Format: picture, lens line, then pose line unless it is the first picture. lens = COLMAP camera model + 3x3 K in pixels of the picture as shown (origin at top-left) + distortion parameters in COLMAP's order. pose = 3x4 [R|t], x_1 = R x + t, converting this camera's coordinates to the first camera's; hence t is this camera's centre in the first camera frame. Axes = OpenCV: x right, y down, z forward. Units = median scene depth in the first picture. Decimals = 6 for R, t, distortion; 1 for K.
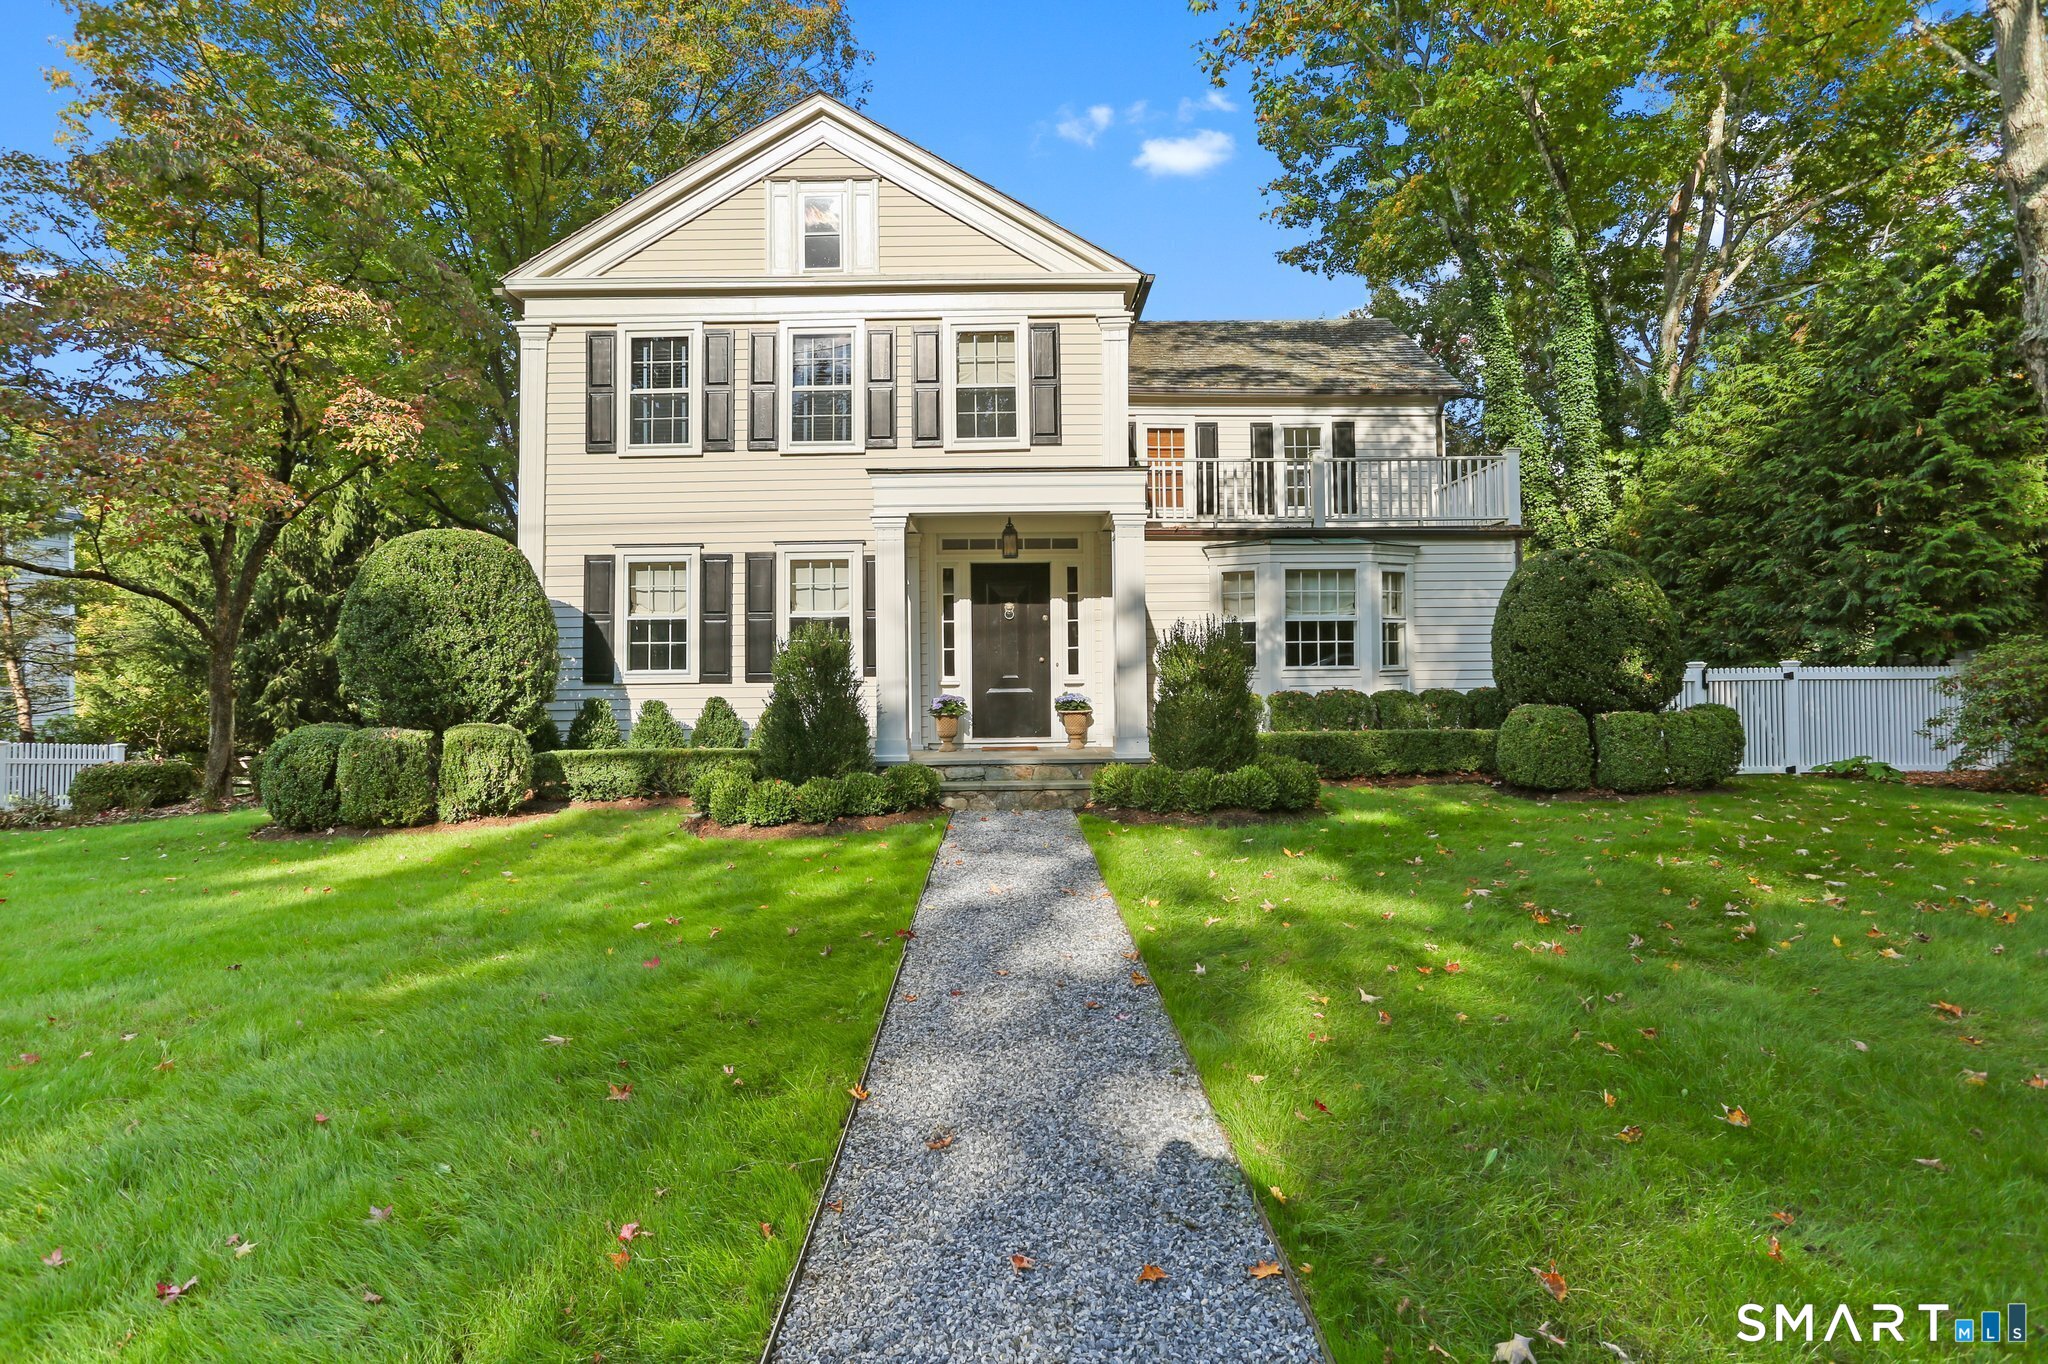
lens RADIAL K [[993.8, 0, 993.2], [0, 993.8, 667.3], [0, 0, 1]] dist [-0.037475, 0.005209]
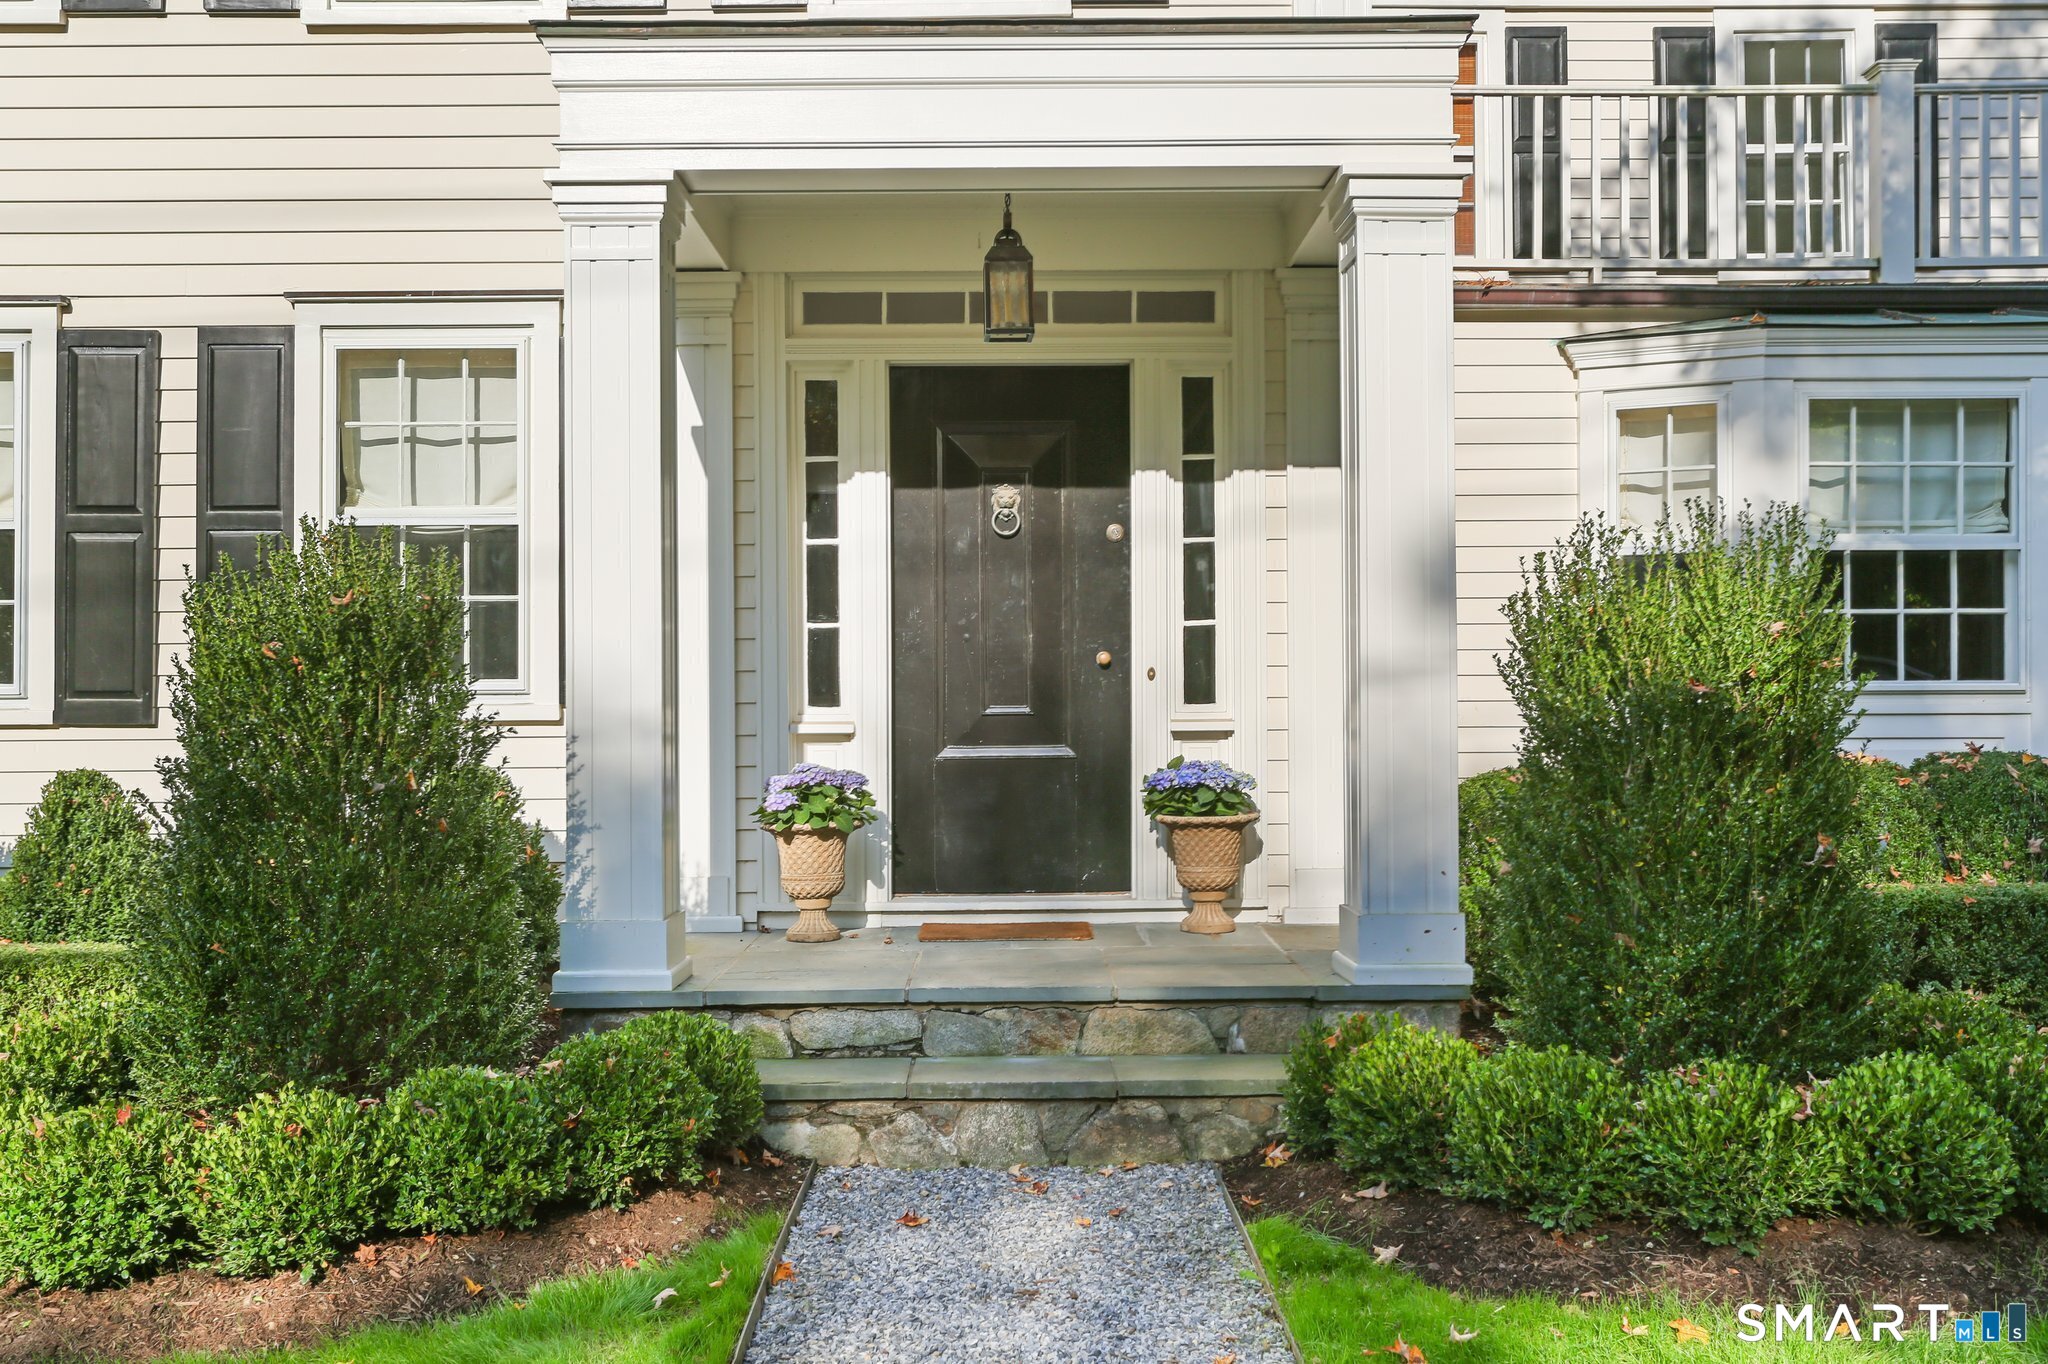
lens RADIAL K [[1993.8, 0, 1017.0], [0, 1993.8, 687.5], [0, 0, 1]] dist [0.045940, 0.000000]
pose [[0.999762, 0.004403, 0.021368, 0.005897], [-0.004513, 0.999977, 0.005132, -0.001264], [-0.021345, -0.005227, 0.999759, 0.331140]]
